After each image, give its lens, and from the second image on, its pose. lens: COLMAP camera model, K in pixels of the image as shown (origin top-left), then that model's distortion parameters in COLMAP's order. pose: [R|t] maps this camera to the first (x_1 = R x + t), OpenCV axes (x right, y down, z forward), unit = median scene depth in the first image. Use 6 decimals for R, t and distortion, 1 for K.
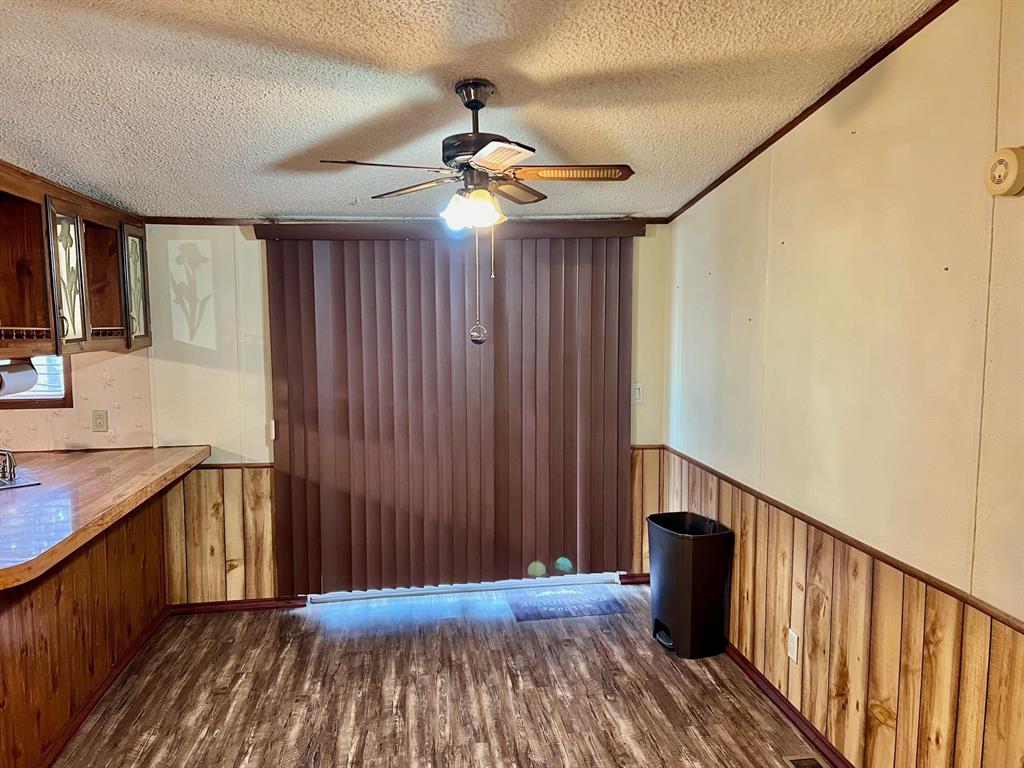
lens RADIAL K [[765.9, 0, 512.0], [0, 765.9, 384.0], [0, 0, 1]] dist [0.055605, -0.066823]
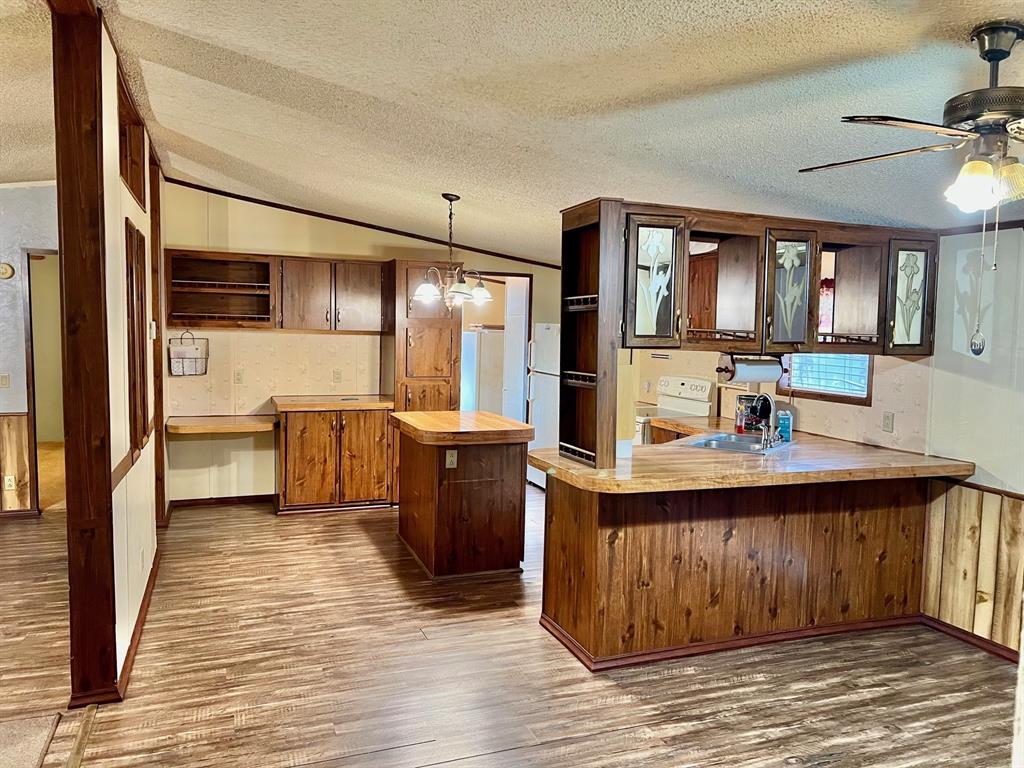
lens RADIAL K [[760.2, 0, 517.4], [0, 760.2, 376.8], [0, 0, 1]] dist [0.094360, -0.080884]
pose [[0.226805, 0.069528, -0.971455, 0.406321], [-0.104473, 0.993430, 0.046710, -0.011765], [0.968321, 0.090896, 0.232579, 0.233527]]
